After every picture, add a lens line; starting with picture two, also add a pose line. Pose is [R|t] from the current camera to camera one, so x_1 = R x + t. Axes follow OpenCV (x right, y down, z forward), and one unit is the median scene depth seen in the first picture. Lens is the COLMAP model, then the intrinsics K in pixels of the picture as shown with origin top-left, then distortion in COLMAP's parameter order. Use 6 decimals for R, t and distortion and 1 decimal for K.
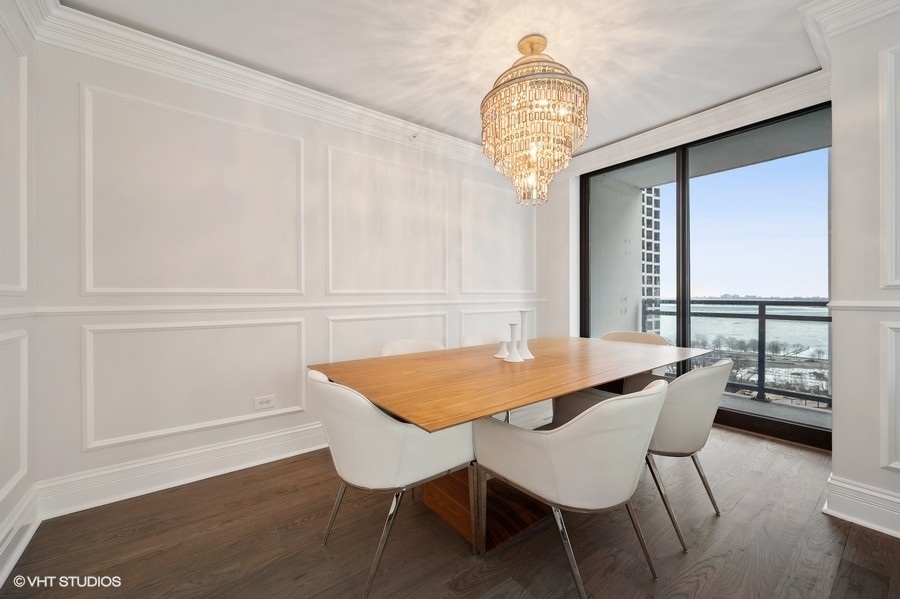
lens RADIAL K [[354.1, 0, 450.0], [0, 354.1, 299.5], [0, 0, 1]] dist [0.000155, -0.000190]
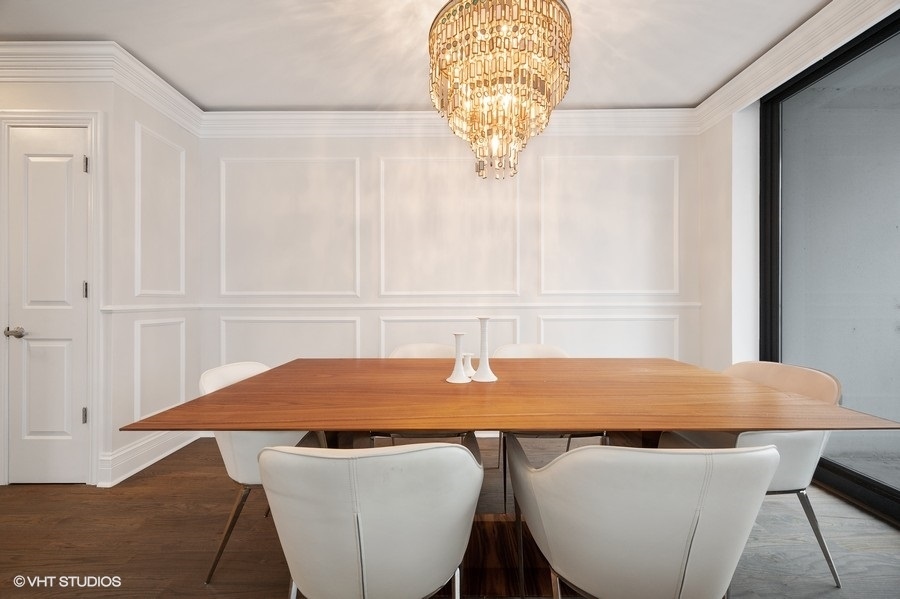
lens RADIAL K [[355.7, 0, 455.1], [0, 355.7, 300.4], [0, 0, 1]] dist [0.000404, 0.000016]
pose [[0.795382, 0.007900, -0.606057, 0.500556], [-0.008225, 0.999964, 0.002241, -0.005733], [0.606053, 0.003203, 0.795418, 0.282105]]
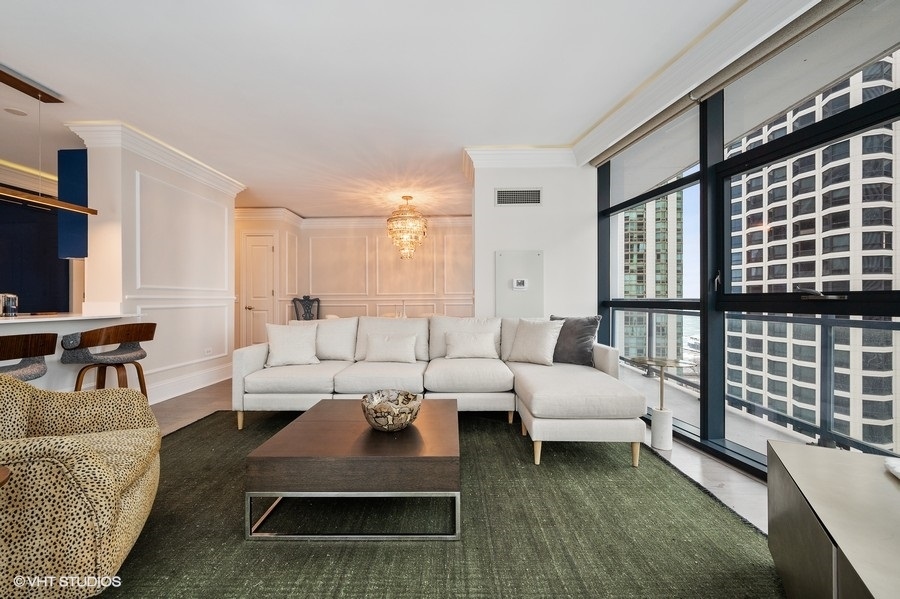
lens RADIAL K [[366.9, 0, 450.0], [0, 366.9, 299.5], [0, 0, 1]] dist [-0.001726, -0.000352]
pose [[0.772039, 0.000329, -0.635575, 1.750312], [-0.006919, 0.999945, -0.007887, 0.034935], [0.635538, 0.010486, 0.771999, -0.696378]]
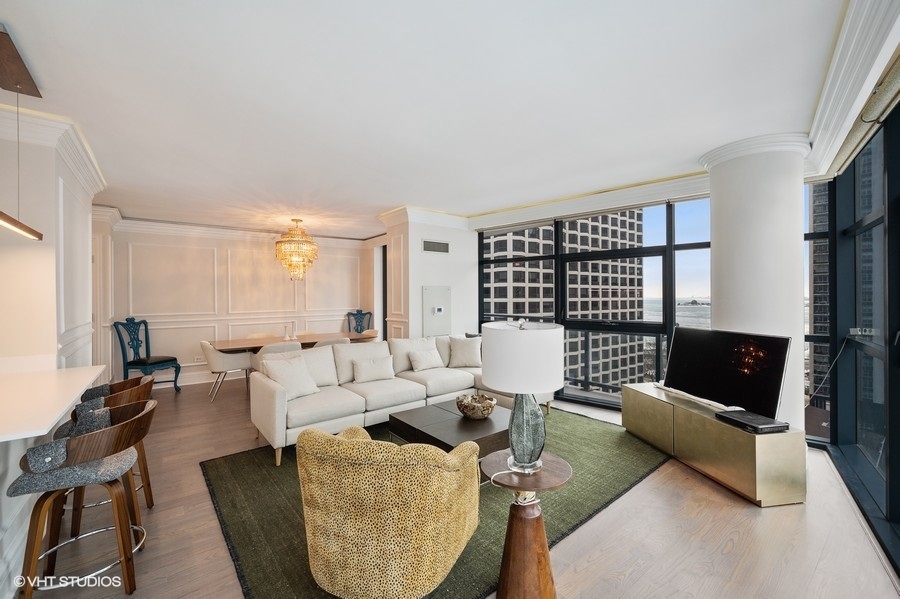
lens RADIAL K [[366.9, 0, 450.0], [0, 366.9, 299.5], [0, 0, 1]] dist [-0.001726, -0.000352]
pose [[0.999931, -0.003067, 0.011367, 1.076035], [0.003109, 0.999988, -0.003677, -0.094162], [-0.011355, 0.003712, 0.999929, -1.405392]]
